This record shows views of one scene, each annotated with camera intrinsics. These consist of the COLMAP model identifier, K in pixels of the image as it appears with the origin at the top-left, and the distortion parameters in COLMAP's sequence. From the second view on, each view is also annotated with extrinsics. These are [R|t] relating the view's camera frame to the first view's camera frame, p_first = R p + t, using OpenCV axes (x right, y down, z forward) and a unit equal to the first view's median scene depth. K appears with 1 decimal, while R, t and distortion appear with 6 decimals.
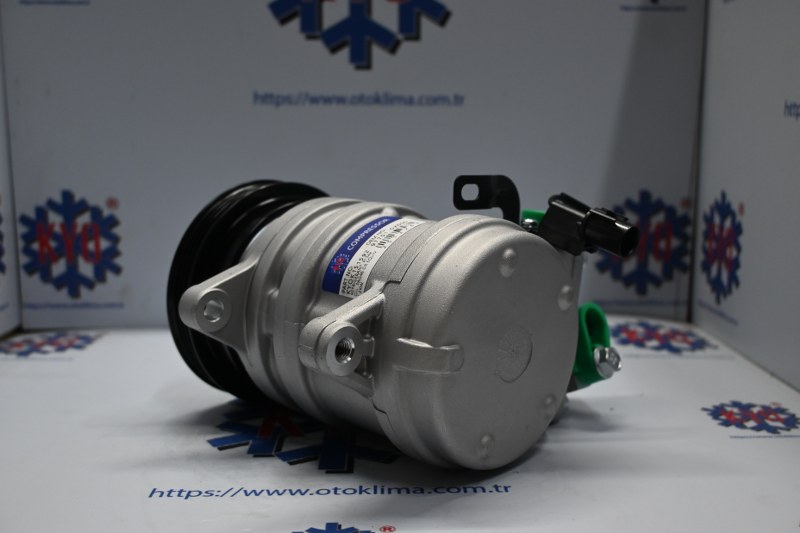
lens RADIAL K [[887.9, 0, 400.0], [0, 887.9, 266.5], [0, 0, 1]] dist [0.011511, -0.017689]
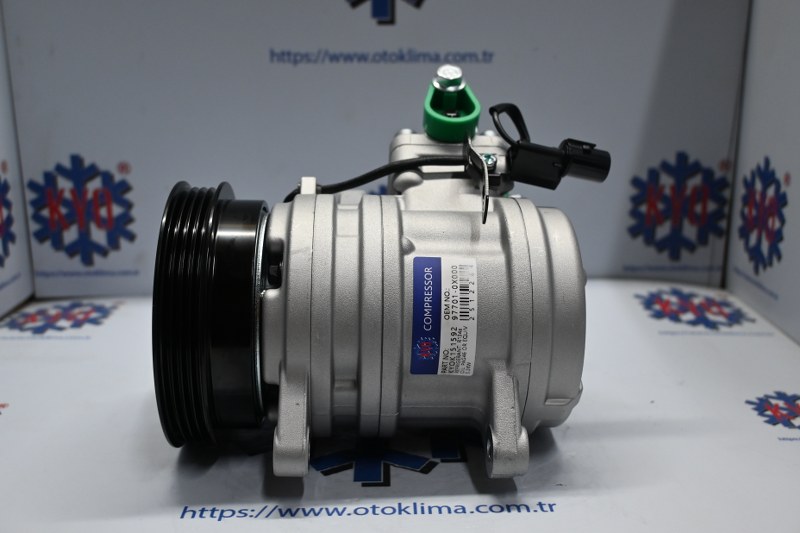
lens RADIAL K [[887.9, 0, 400.0], [0, 887.9, 266.5], [0, 0, 1]] dist [0.011511, -0.017689]
pose [[0.999991, -0.001517, -0.003959, -0.023638], [0.001915, 0.994732, 0.102495, -0.064111], [0.003782, -0.102502, 0.994726, 0.040945]]
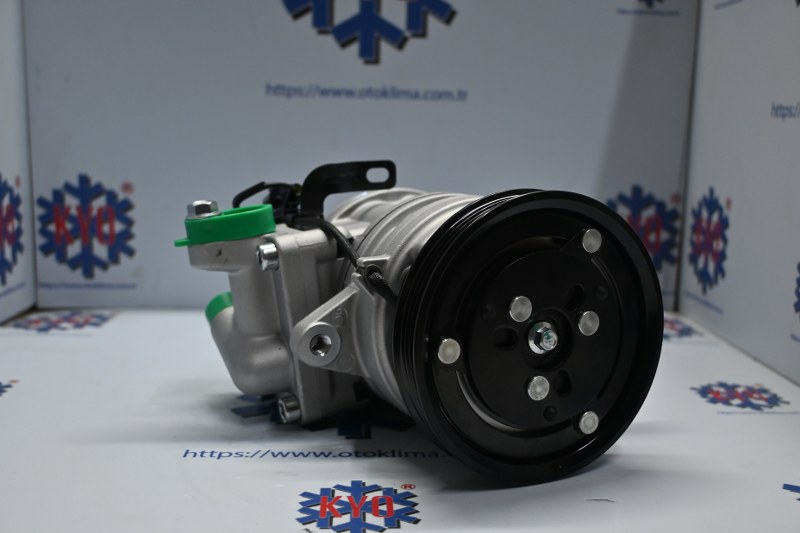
lens RADIAL K [[887.9, 0, 400.0], [0, 887.9, 266.5], [0, 0, 1]] dist [0.011511, -0.017689]
pose [[0.999551, 0.017416, 0.024365, -0.029534], [-0.017503, 0.999841, 0.003360, 0.012083], [-0.024303, -0.003785, 0.999697, -0.046550]]
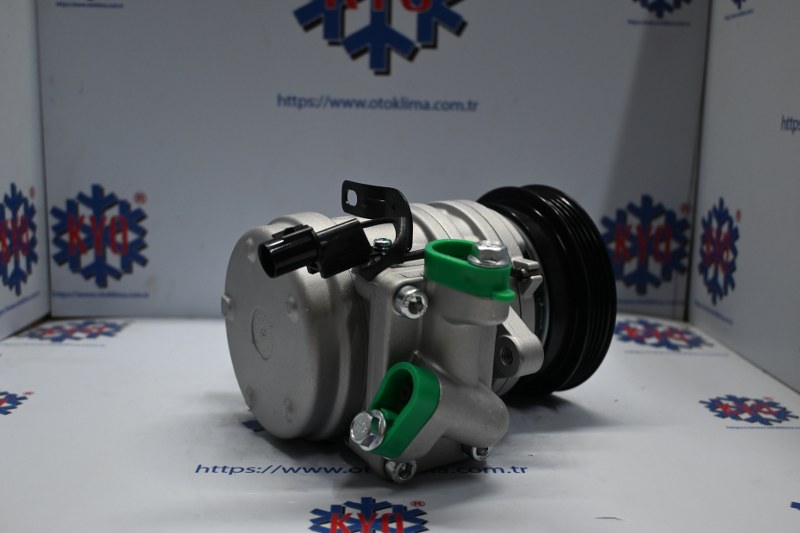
lens RADIAL K [[887.9, 0, 400.0], [0, 887.9, 266.5], [0, 0, 1]] dist [0.011511, -0.017689]
pose [[0.999753, 0.018473, 0.012374, -0.029418], [-0.018549, 0.999810, 0.006066, -0.002259], [-0.012260, -0.006294, 0.999905, -0.052399]]
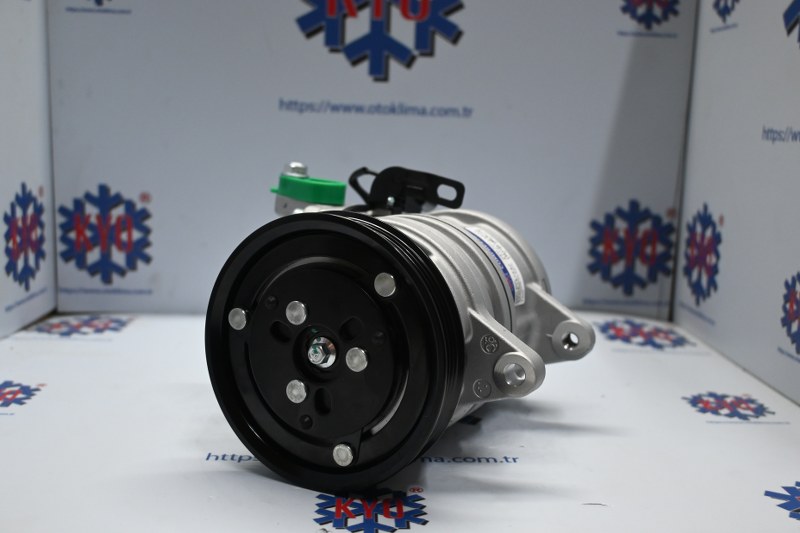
lens RADIAL K [[887.9, 0, 400.0], [0, 887.9, 266.5], [0, 0, 1]] dist [0.011511, -0.017689]
pose [[0.999308, 0.027655, 0.024871, -0.039000], [-0.027844, 0.999586, 0.007277, -0.003869], [-0.024660, -0.007965, 0.999664, -0.090796]]
